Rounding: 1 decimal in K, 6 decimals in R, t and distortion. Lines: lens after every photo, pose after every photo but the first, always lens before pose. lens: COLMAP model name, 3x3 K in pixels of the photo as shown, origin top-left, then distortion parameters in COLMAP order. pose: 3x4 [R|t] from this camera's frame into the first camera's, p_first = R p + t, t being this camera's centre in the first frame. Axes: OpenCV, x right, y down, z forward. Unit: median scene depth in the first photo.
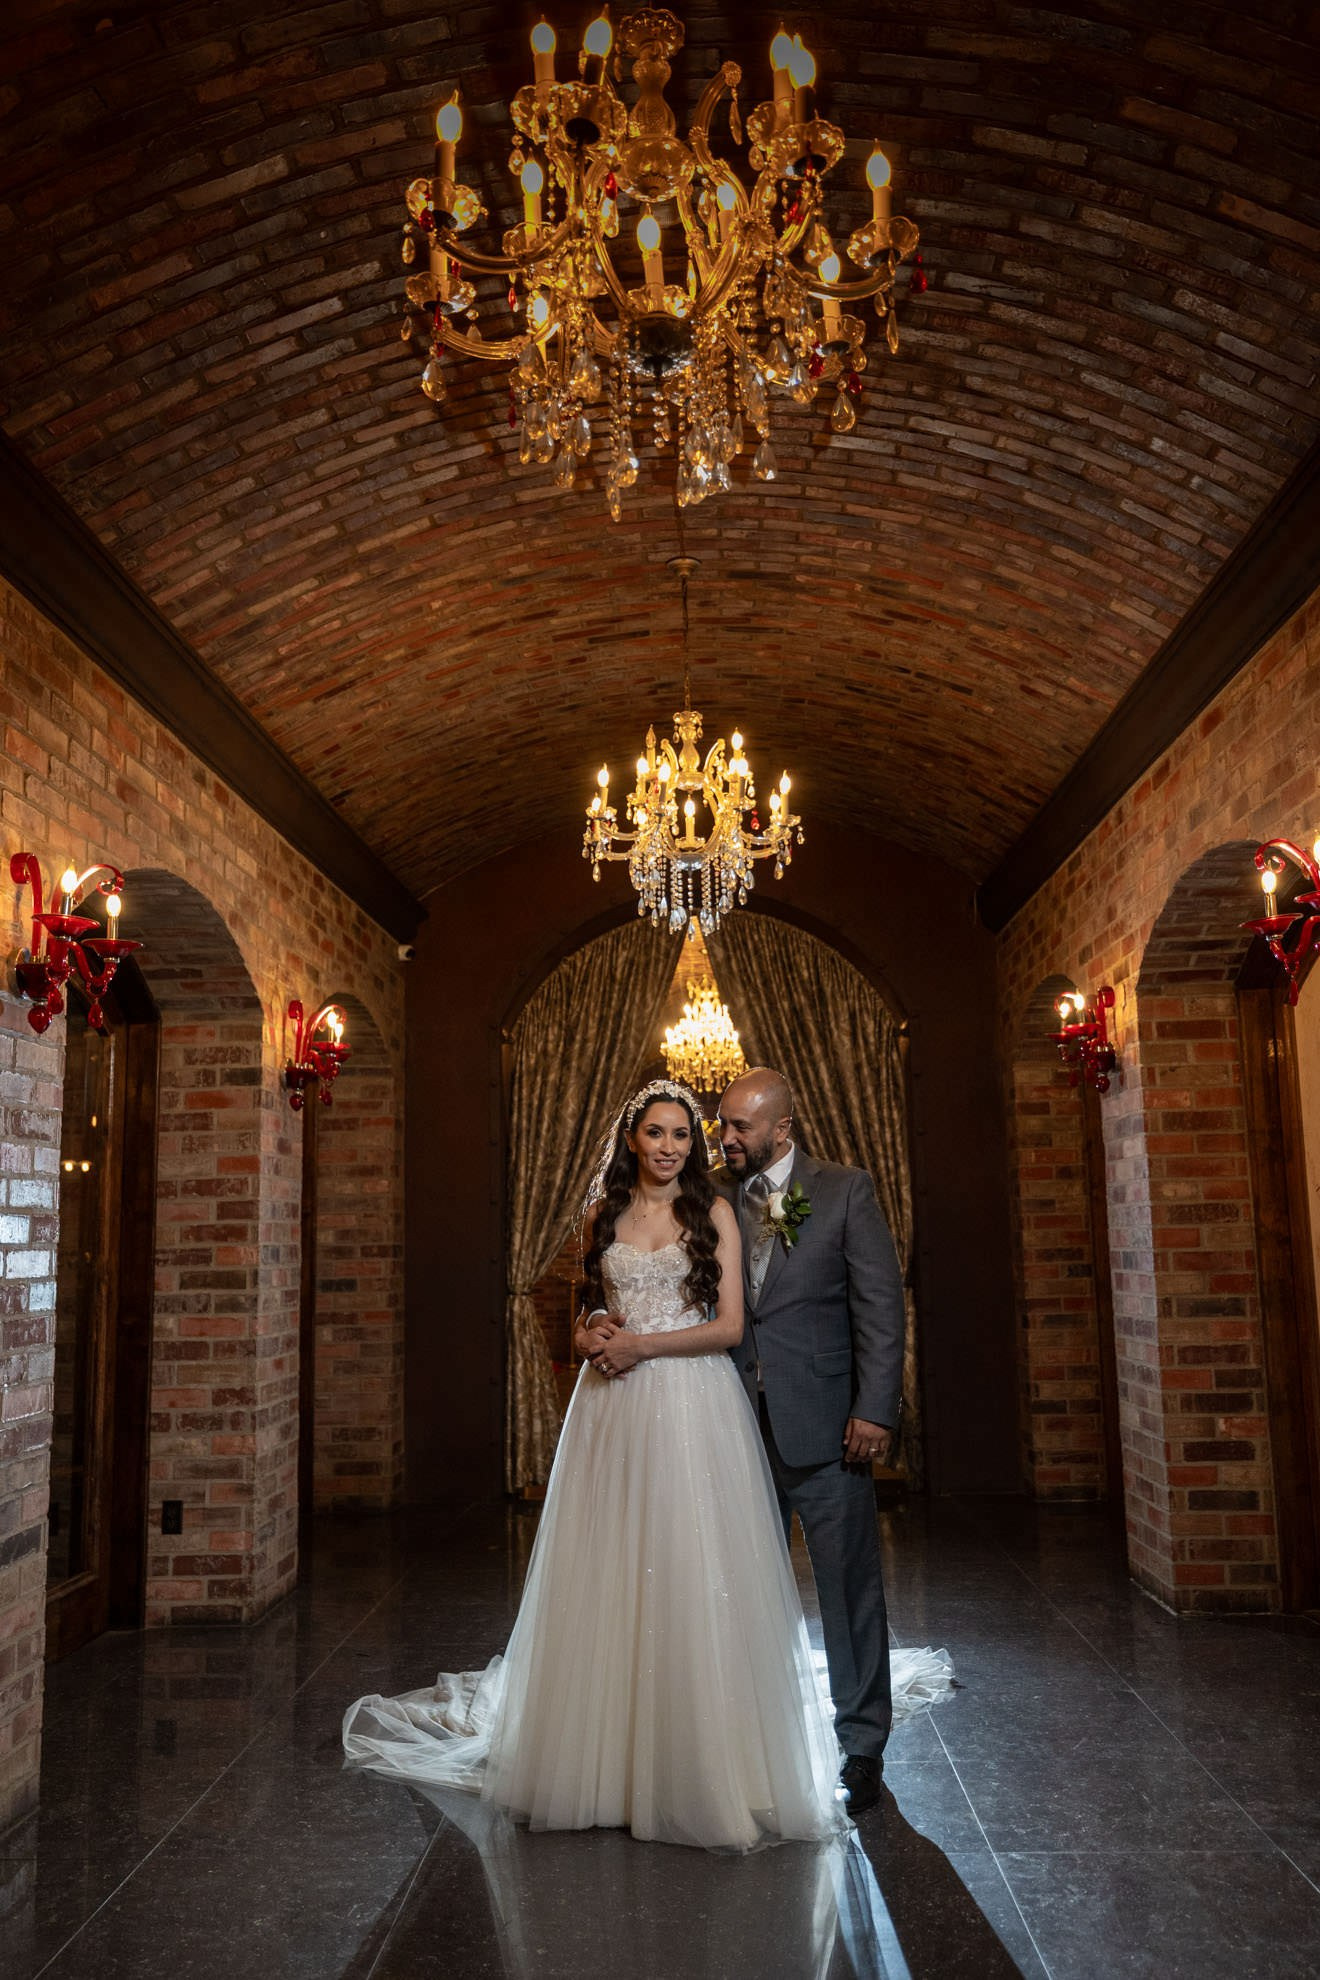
lens RADIAL K [[1660.6, 0, 652.3], [0, 1660.6, 979.8], [0, 0, 1]] dist [-0.010631, -0.012260]
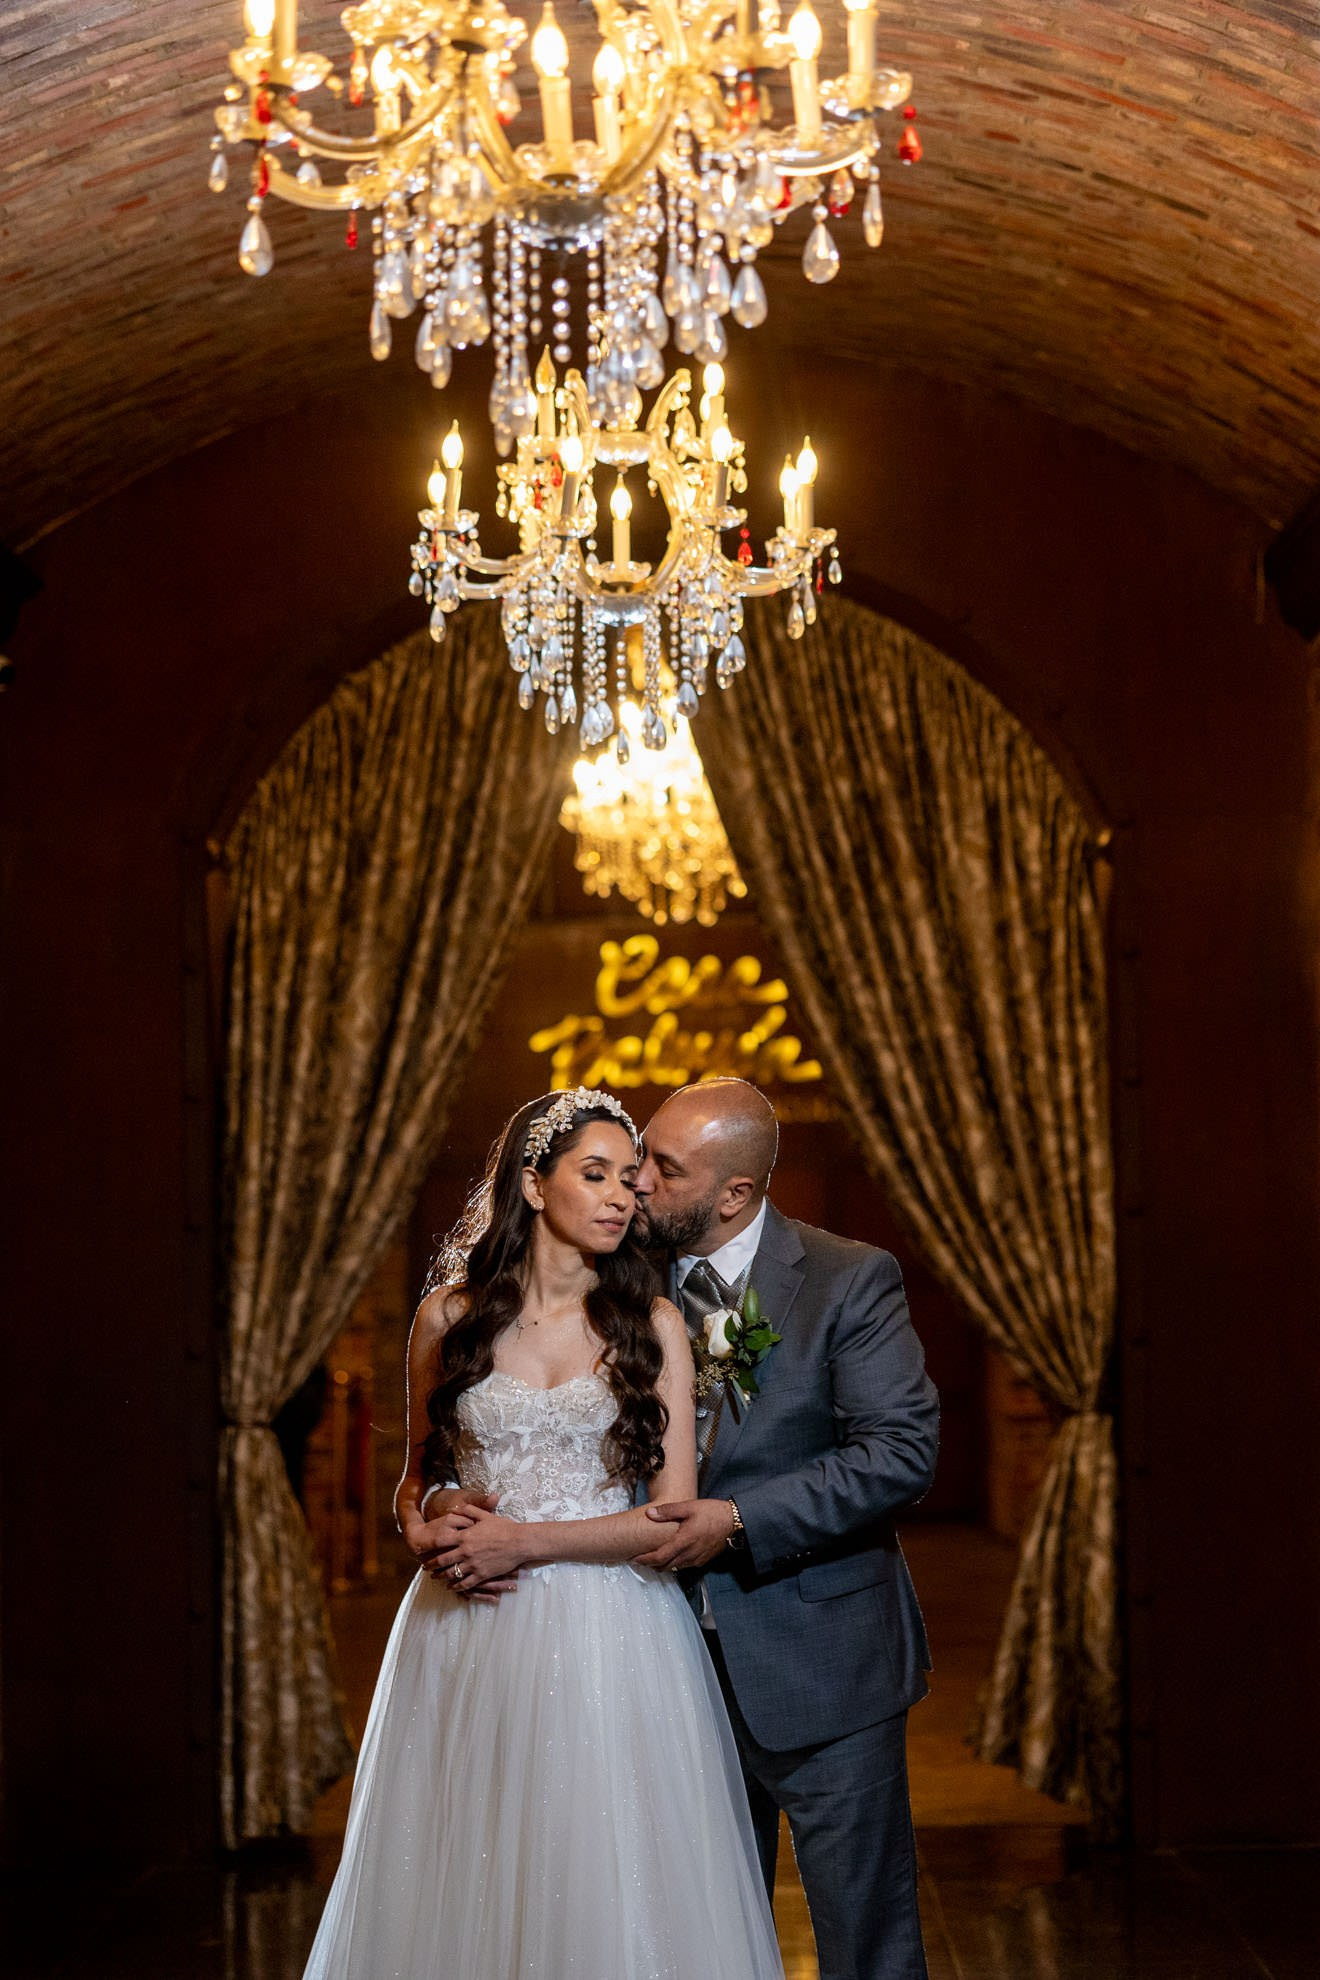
lens RADIAL K [[4934.3, 0, 564.9], [0, 4934.3, 940.8], [0, 0, 1]] dist [-0.198739, 0.000000]
pose [[0.999974, 0.004708, 0.005385, -0.001831], [-0.005209, 0.995261, 0.097100, -0.098315], [-0.004903, -0.097126, 0.995260, -0.436434]]
